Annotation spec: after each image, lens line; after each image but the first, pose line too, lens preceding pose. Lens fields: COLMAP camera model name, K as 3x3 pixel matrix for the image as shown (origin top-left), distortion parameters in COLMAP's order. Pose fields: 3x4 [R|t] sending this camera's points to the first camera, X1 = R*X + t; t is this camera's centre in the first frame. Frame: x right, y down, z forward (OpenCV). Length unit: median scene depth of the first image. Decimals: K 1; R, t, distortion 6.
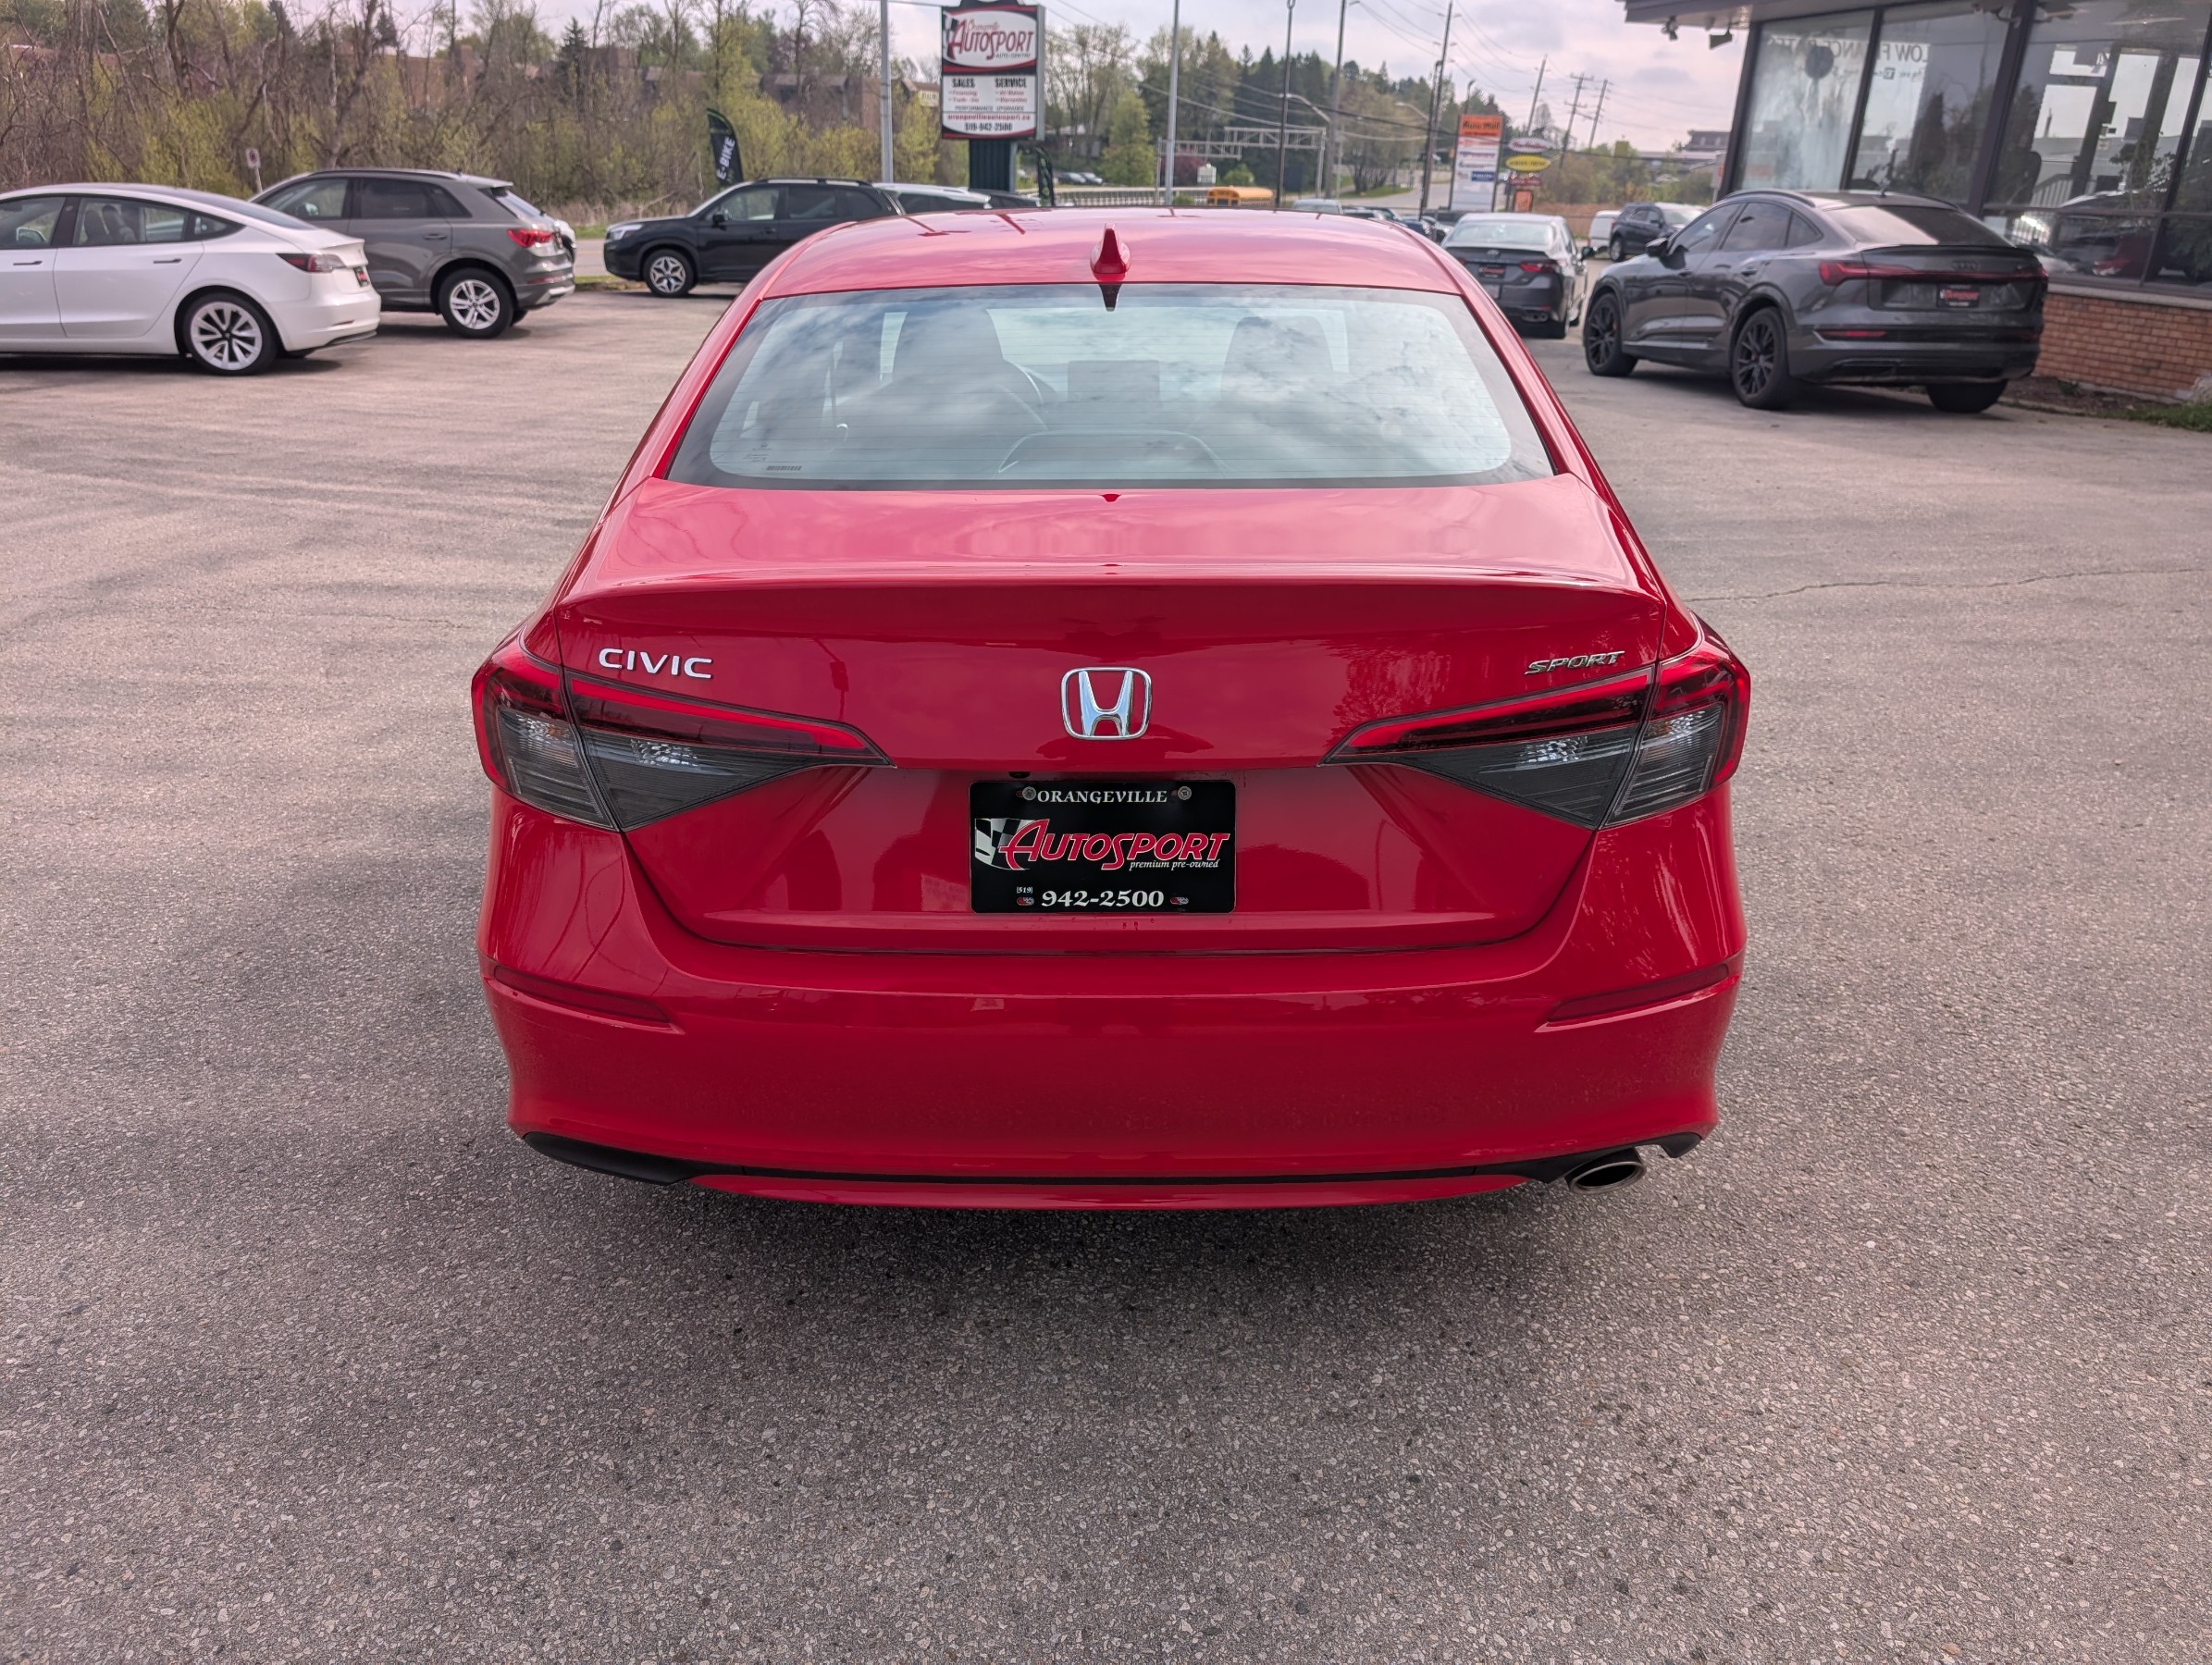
lens RADIAL K [[1573.7, 0, 1106.0], [0, 1573.7, 832.5], [0, 0, 1]] dist [-0.008644, -0.004167]
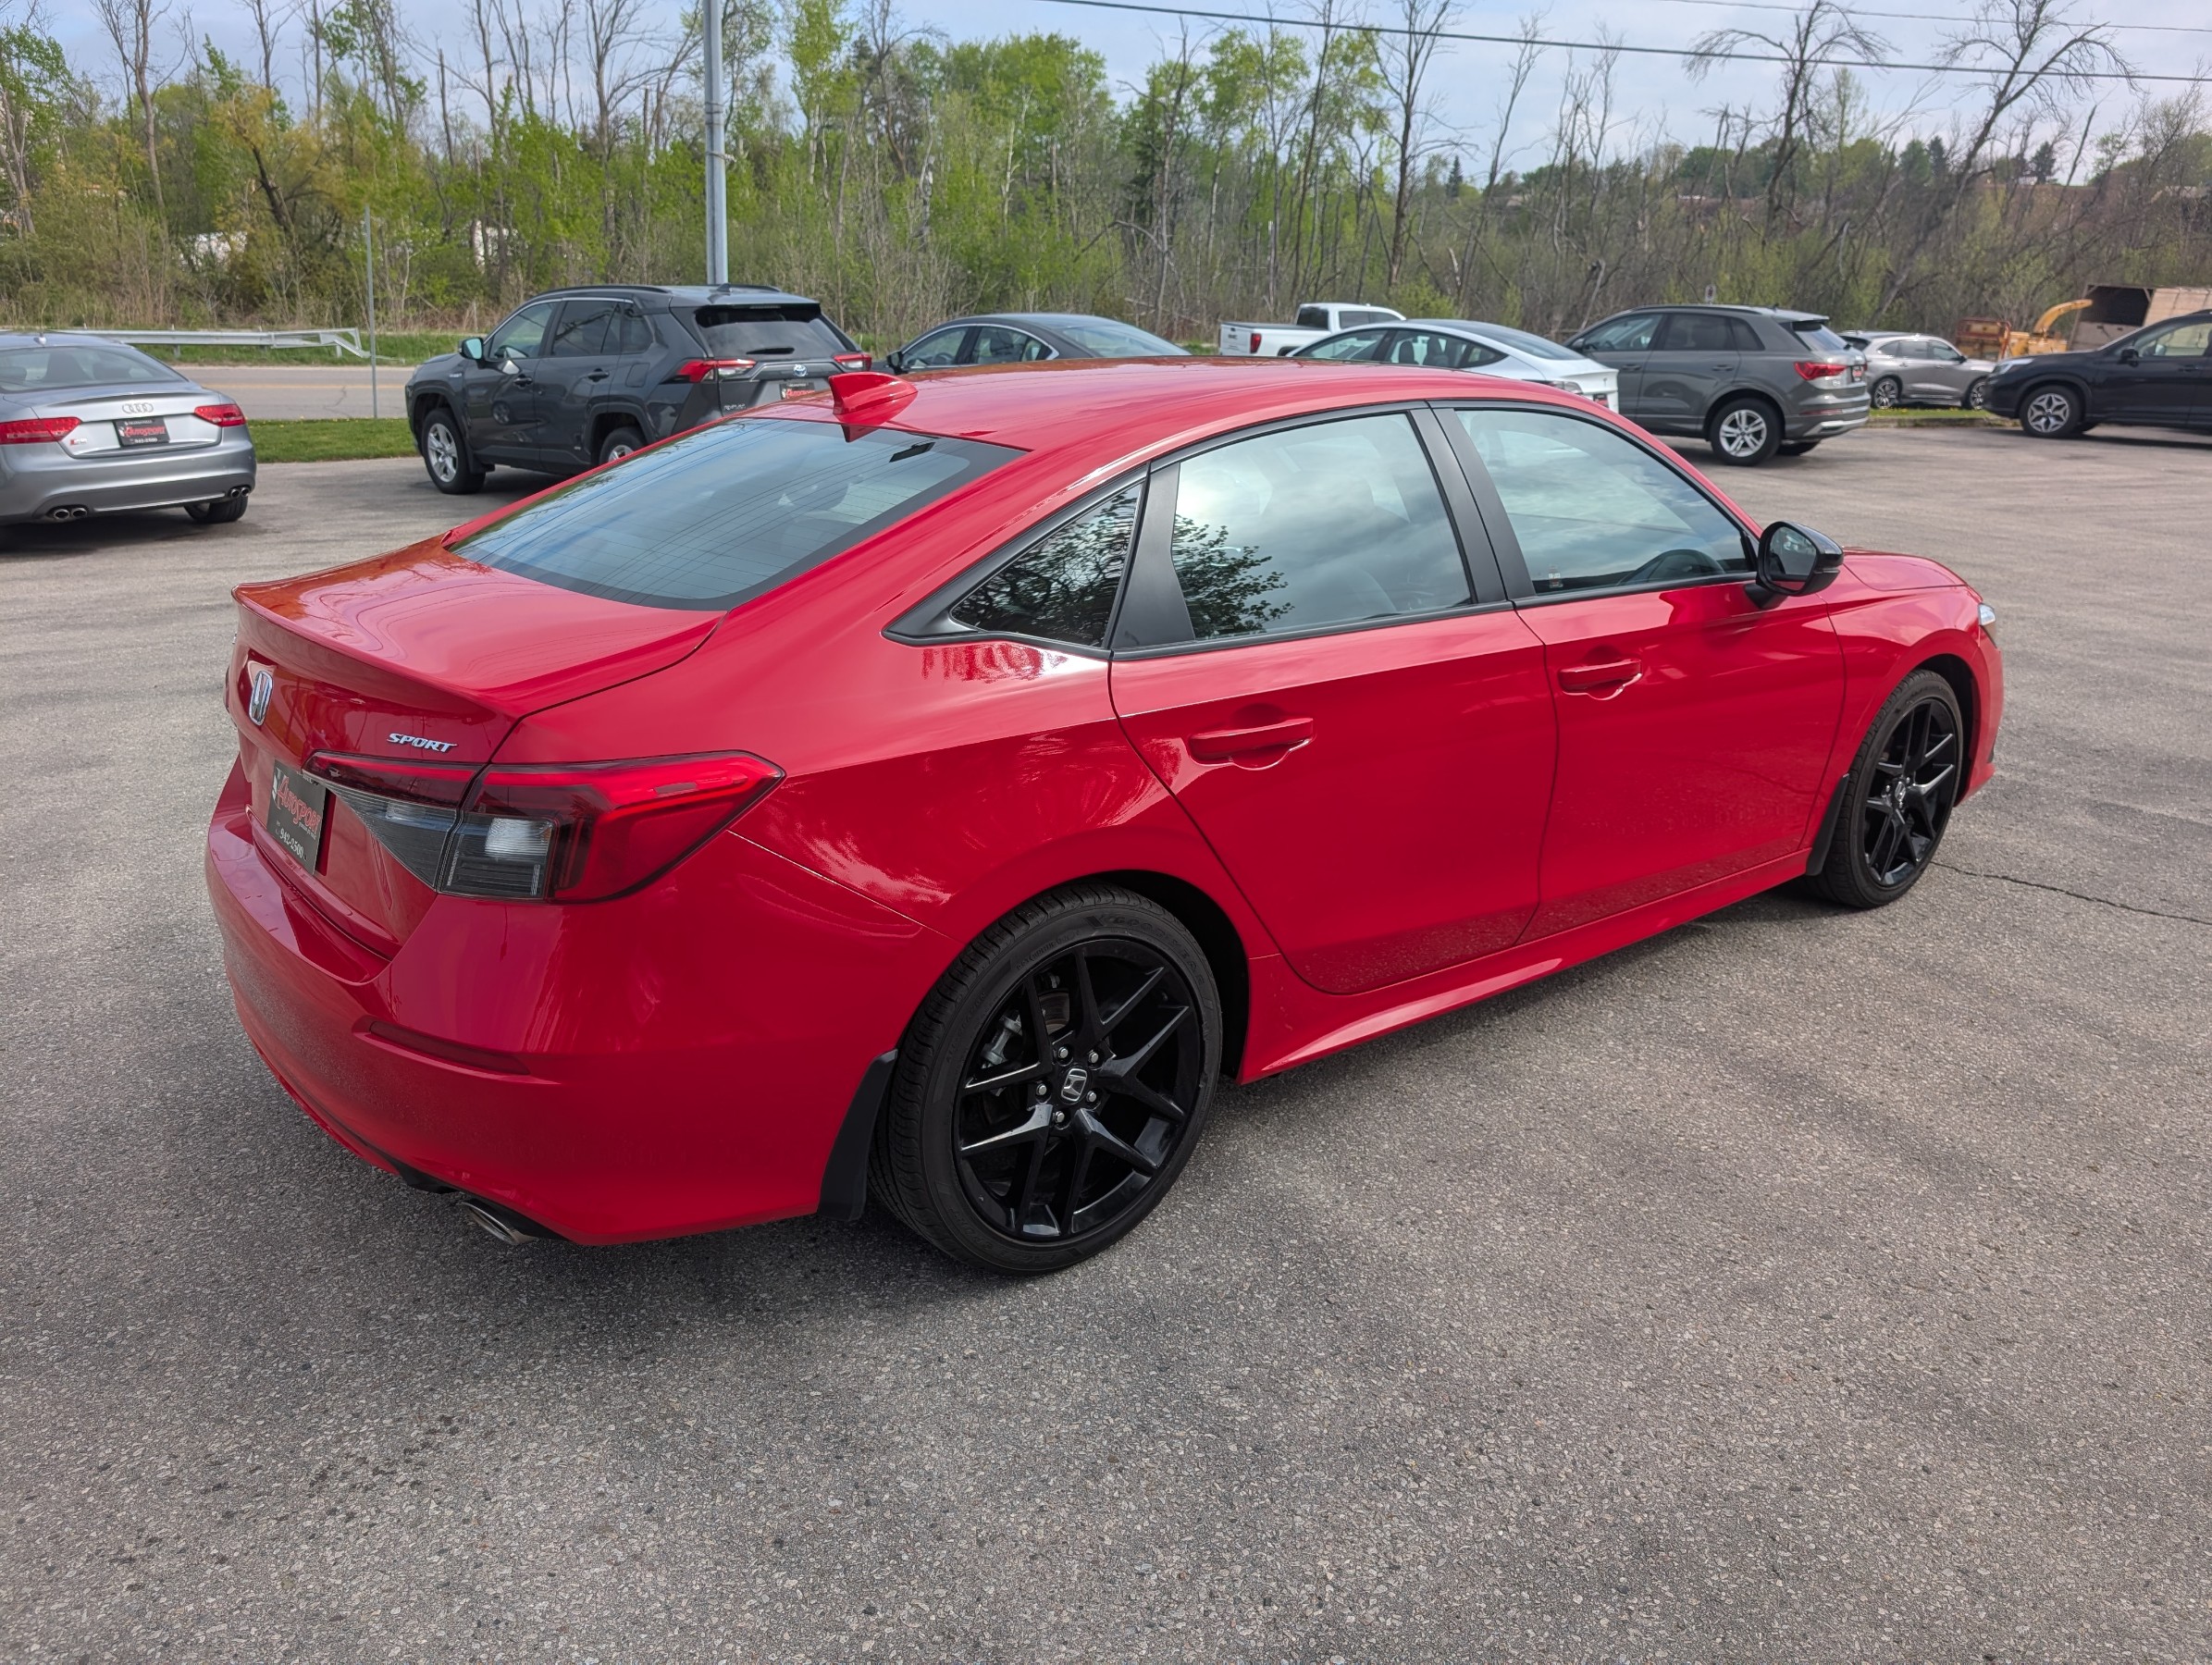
lens RADIAL K [[1569.3, 0, 1106.0], [0, 1569.3, 832.5], [0, 0, 1]] dist [0.002840, -0.002110]
pose [[0.639616, 0.233567, -0.732351, 0.142546], [-0.286489, 0.956512, 0.054846, -0.024386], [0.713313, 0.174730, 0.678715, 0.053883]]
